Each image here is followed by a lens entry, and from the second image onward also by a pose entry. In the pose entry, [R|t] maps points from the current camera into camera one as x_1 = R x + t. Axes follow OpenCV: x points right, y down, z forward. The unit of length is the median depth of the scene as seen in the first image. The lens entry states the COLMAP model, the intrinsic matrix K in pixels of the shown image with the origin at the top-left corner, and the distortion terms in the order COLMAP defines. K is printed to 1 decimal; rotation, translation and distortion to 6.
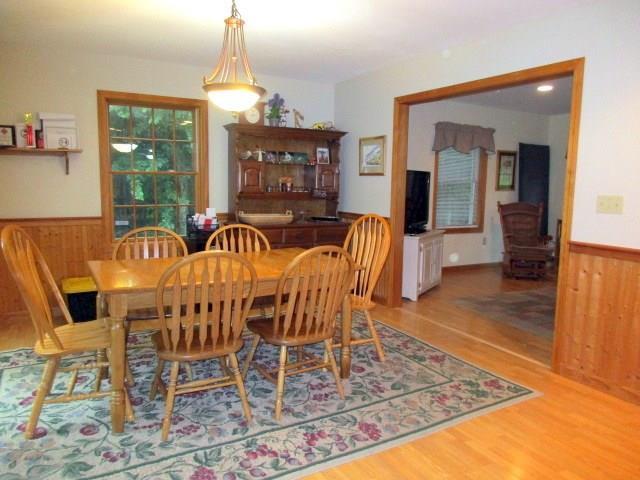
lens RADIAL K [[480.0, 0, 318.7], [0, 480.0, 238.4], [0, 0, 1]] dist [0.002224, 0.006754]
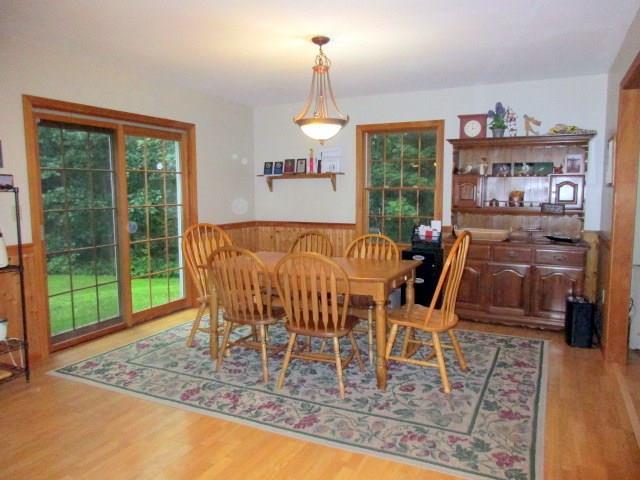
lens RADIAL K [[480.0, 0, 318.7], [0, 480.0, 238.4], [0, 0, 1]] dist [0.002224, 0.006754]
pose [[0.563533, 0.068541, -0.823245, 0.818992], [-0.091410, 0.995606, 0.020319, -0.035444], [0.821020, 0.063802, 0.567323, 0.304560]]
